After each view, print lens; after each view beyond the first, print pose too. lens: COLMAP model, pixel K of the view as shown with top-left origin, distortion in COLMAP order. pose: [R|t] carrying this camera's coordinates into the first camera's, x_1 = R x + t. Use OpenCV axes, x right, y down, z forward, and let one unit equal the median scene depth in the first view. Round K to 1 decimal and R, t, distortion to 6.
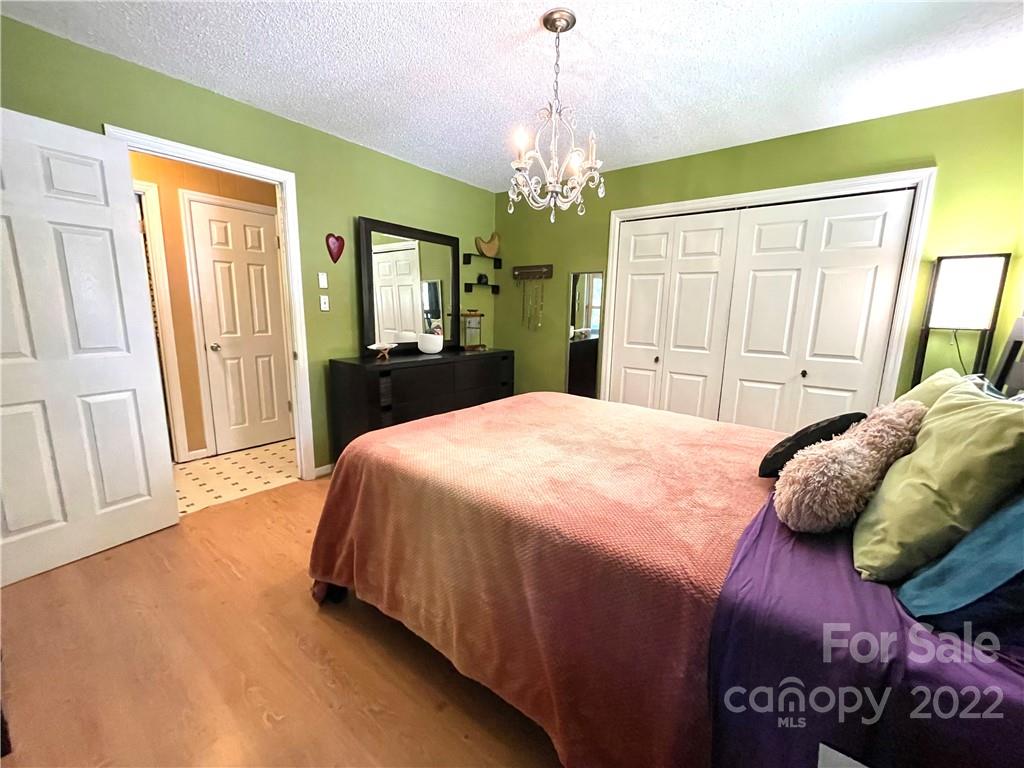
lens RADIAL K [[411.9, 0, 512.0], [0, 411.9, 384.0], [0, 0, 1]] dist [0.000223, 0.000044]
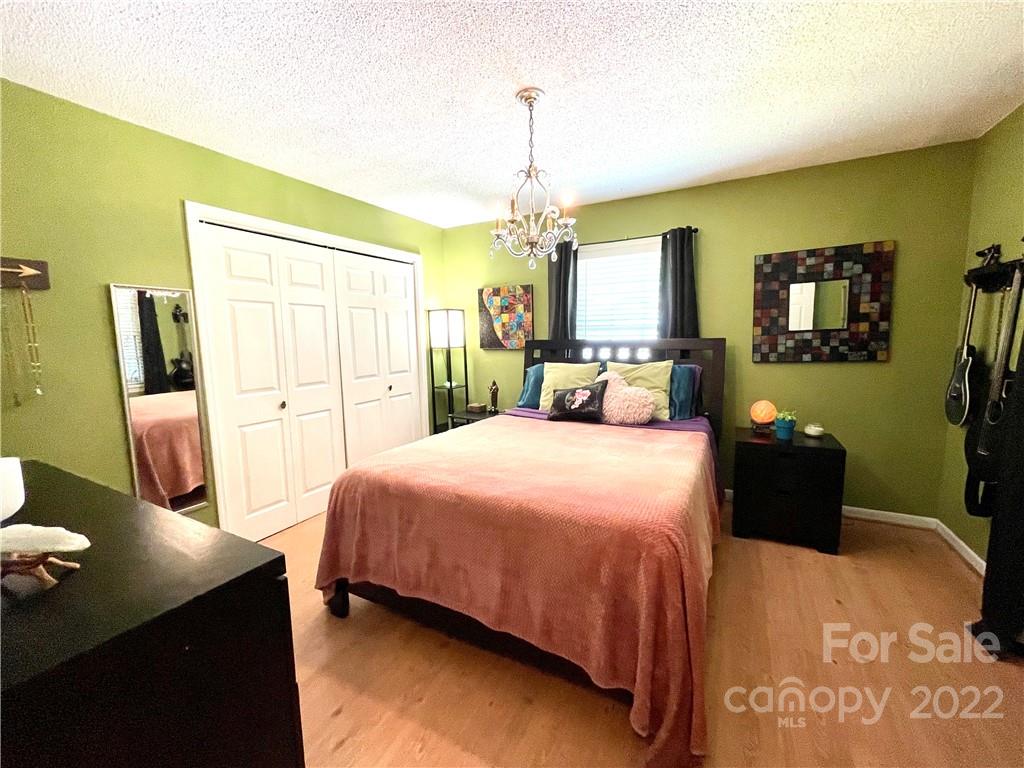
lens RADIAL K [[411.9, 0, 512.0], [0, 411.9, 384.0], [0, 0, 1]] dist [0.000223, 0.000044]
pose [[-0.159291, -0.133578, 0.978153, -0.614880], [0.196546, 0.966679, 0.164018, -0.170790], [-0.967469, 0.218379, -0.127729, 0.766195]]
